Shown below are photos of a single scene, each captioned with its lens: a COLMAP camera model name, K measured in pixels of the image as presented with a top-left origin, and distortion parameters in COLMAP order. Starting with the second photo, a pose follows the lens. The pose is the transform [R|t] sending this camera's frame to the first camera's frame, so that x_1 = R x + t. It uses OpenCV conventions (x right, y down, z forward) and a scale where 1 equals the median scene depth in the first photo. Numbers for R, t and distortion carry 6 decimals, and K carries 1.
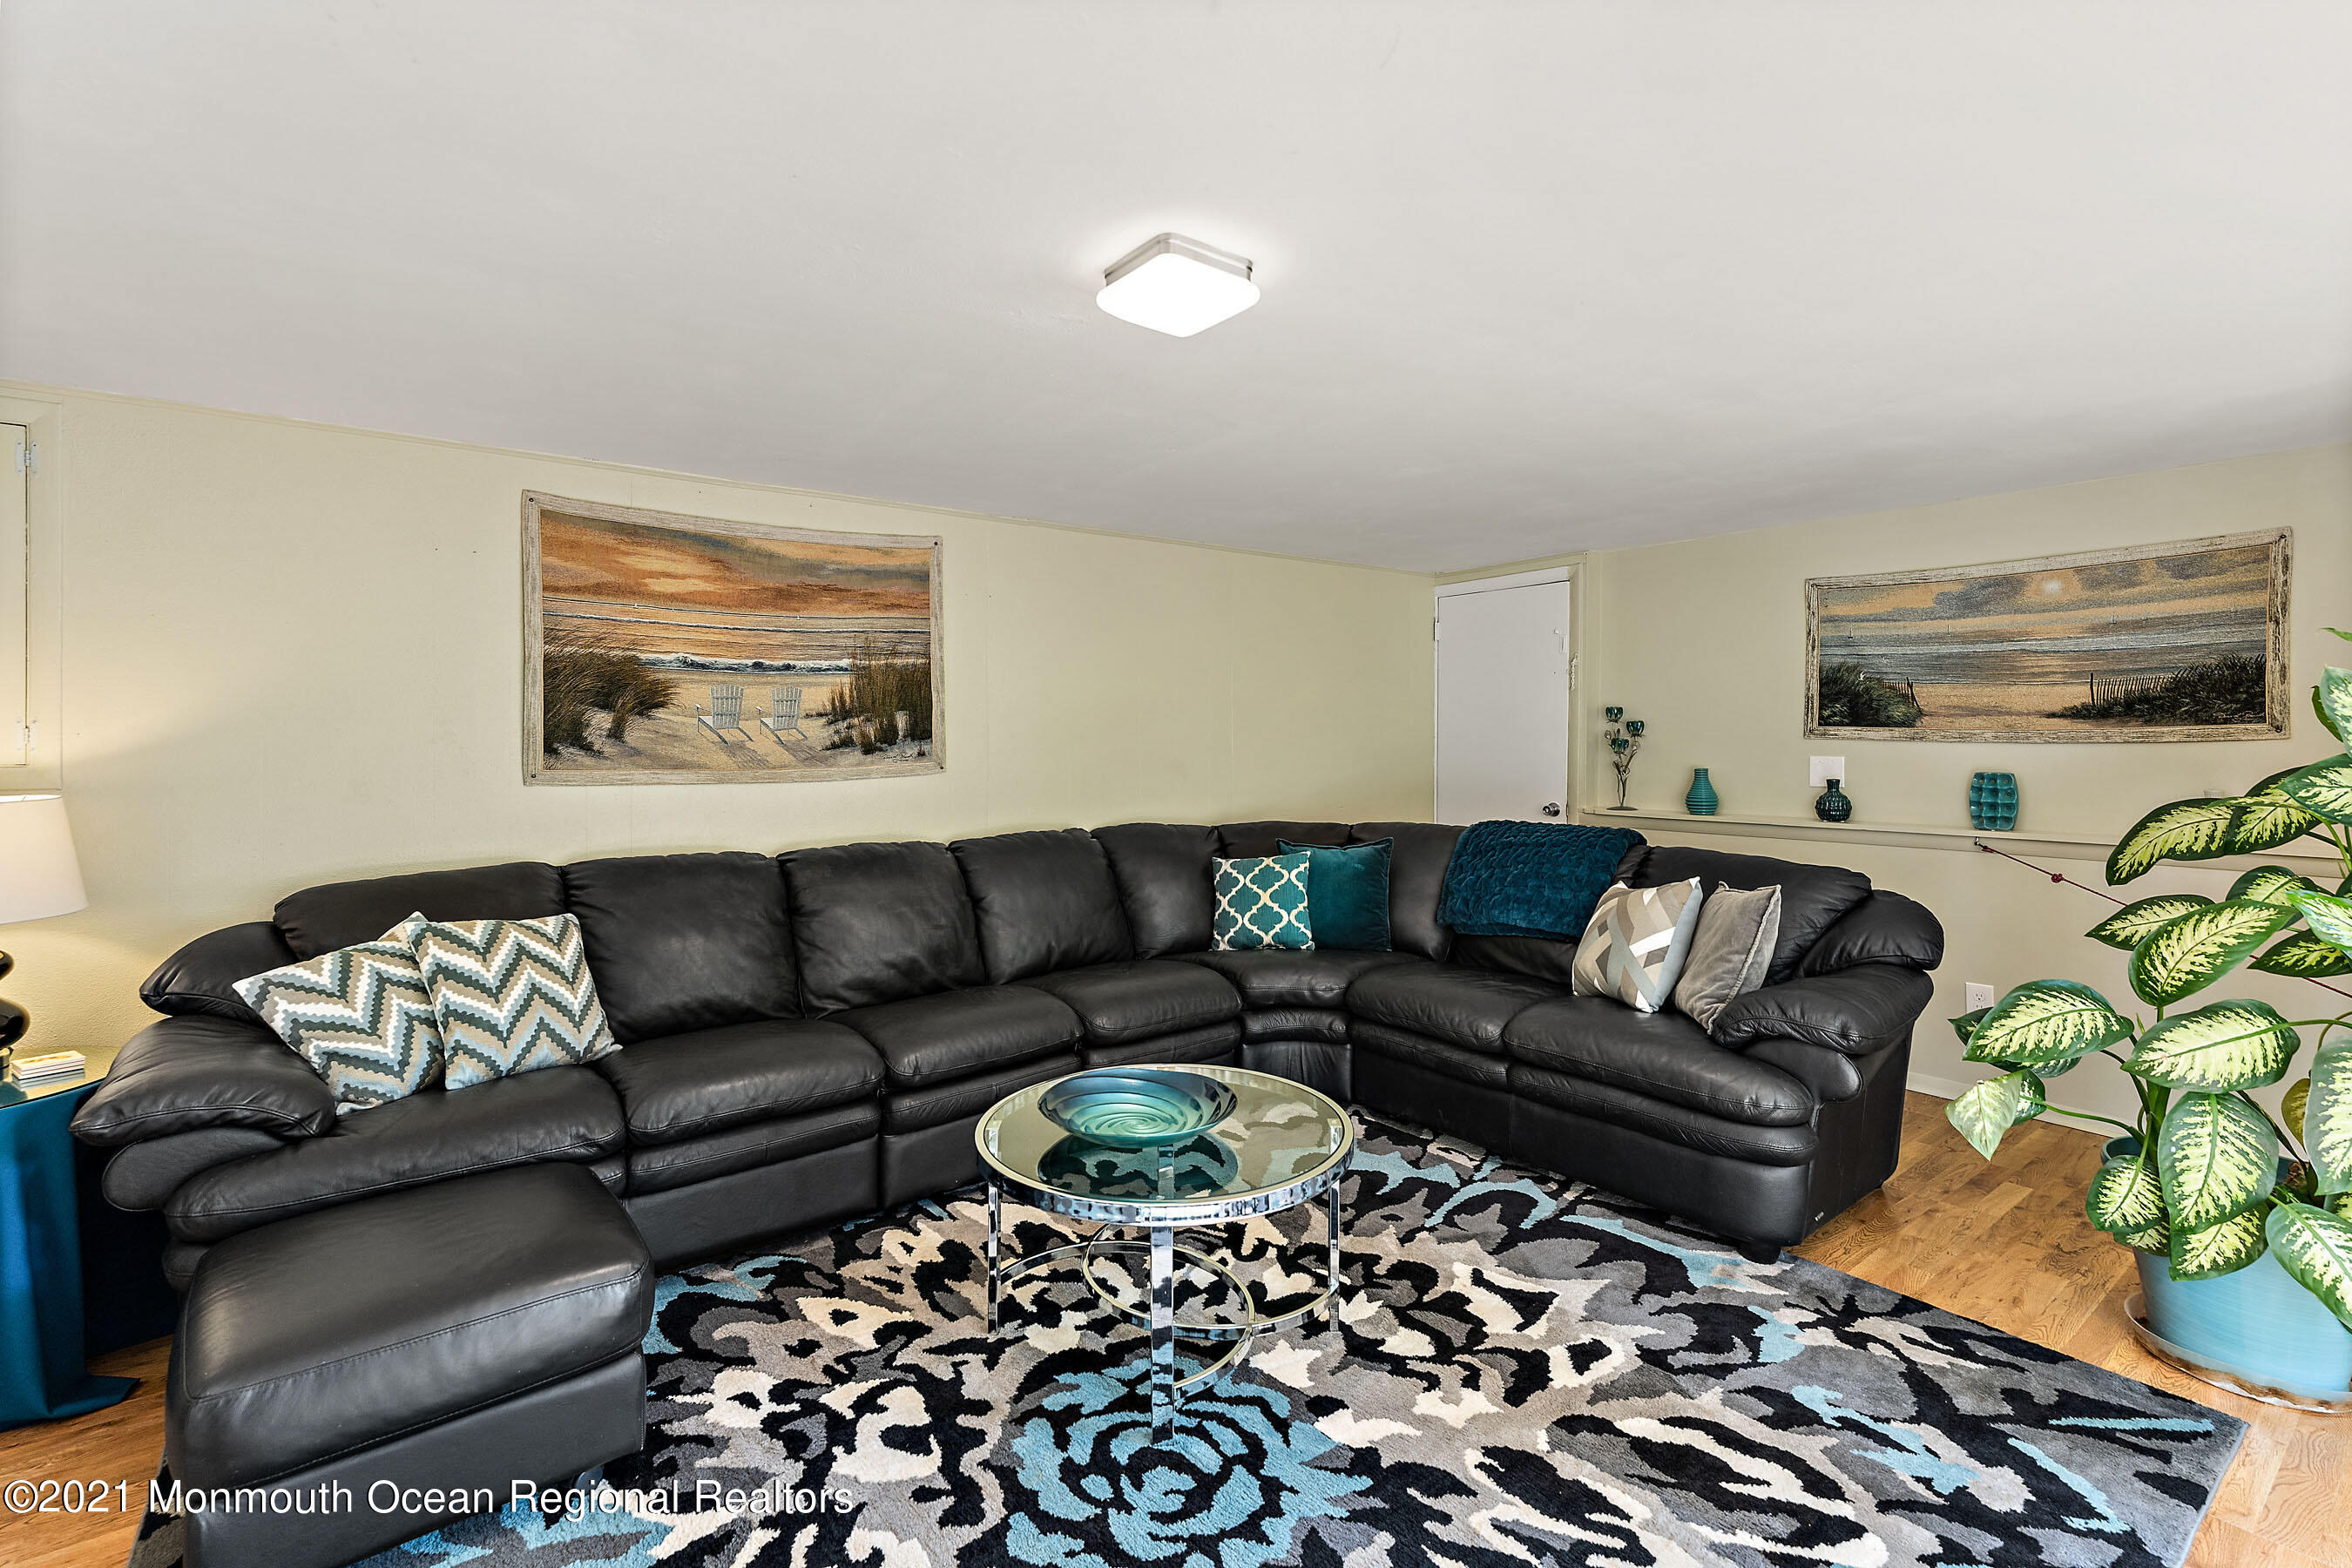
lens RADIAL K [[1058.9, 0, 1156.5], [0, 1058.9, 736.6], [0, 0, 1]] dist [0.013586, -0.000474]
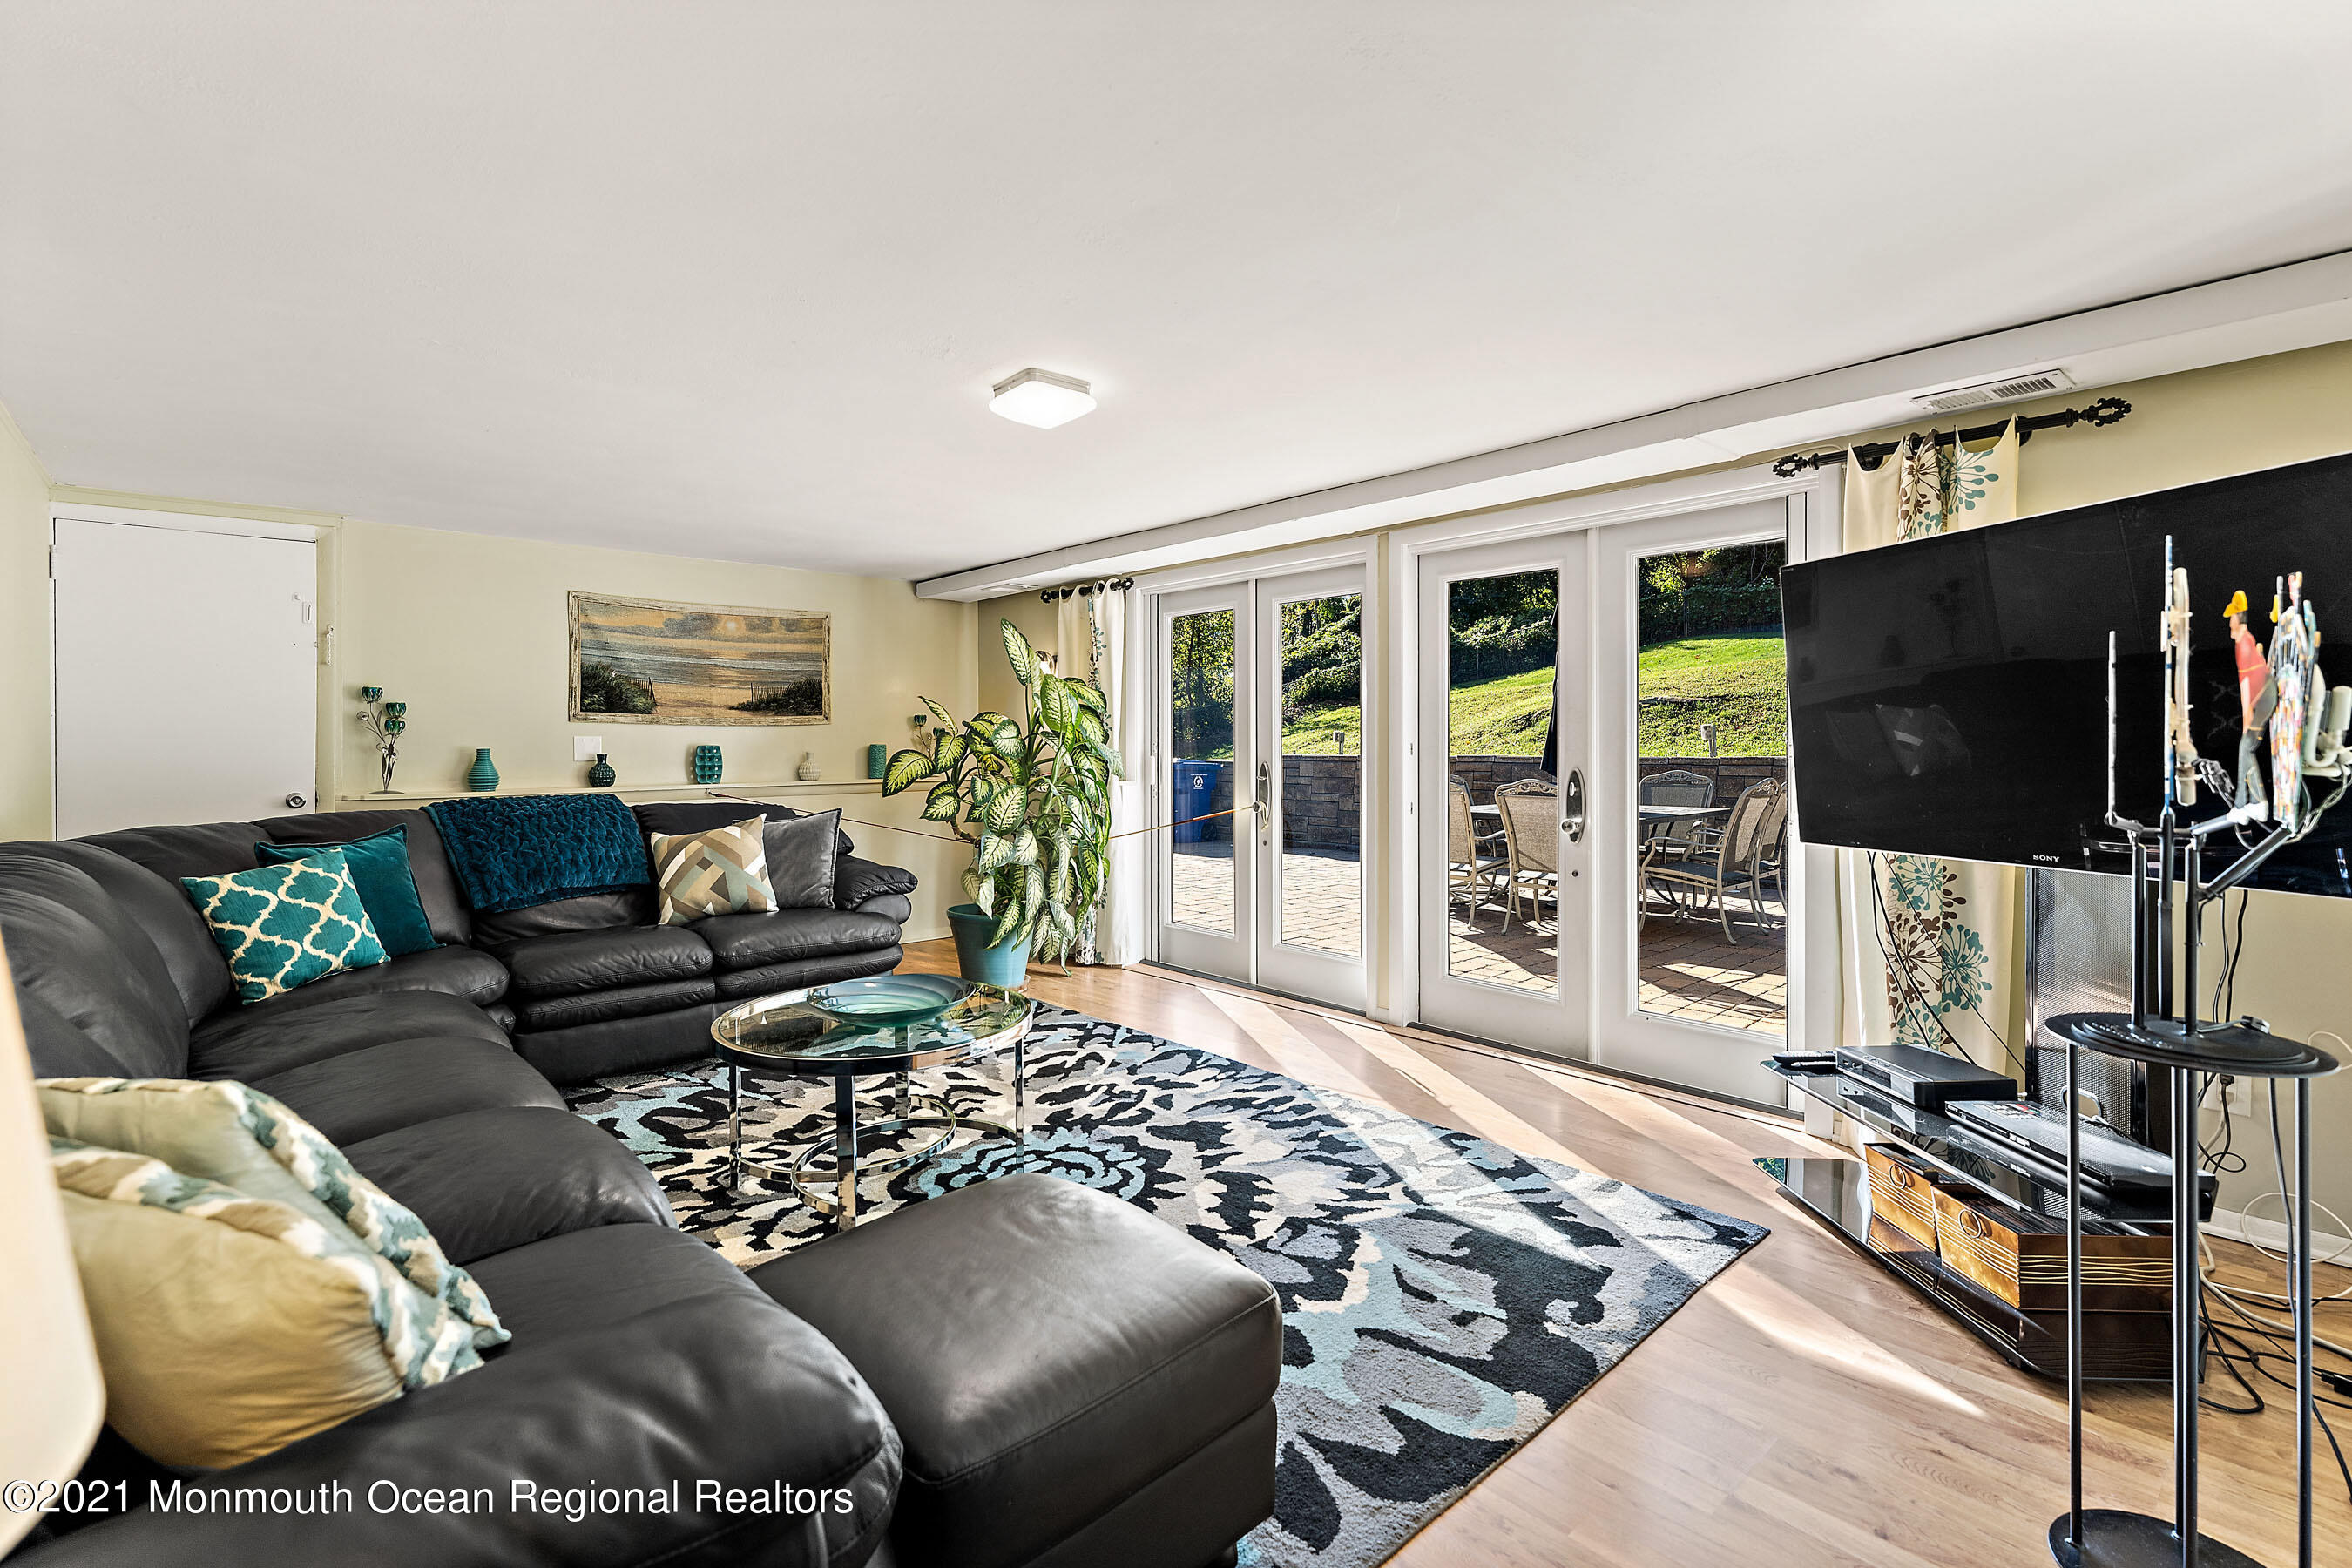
lens RADIAL K [[1058.9, 0, 1176.9], [0, 1058.9, 760.7], [0, 0, 1]] dist [0.013586, -0.000474]
pose [[-0.078540, -0.016279, 0.996778, -0.782144], [0.005969, 0.999841, 0.016800, 0.035908], [-0.996893, 0.007270, -0.078430, 0.480757]]
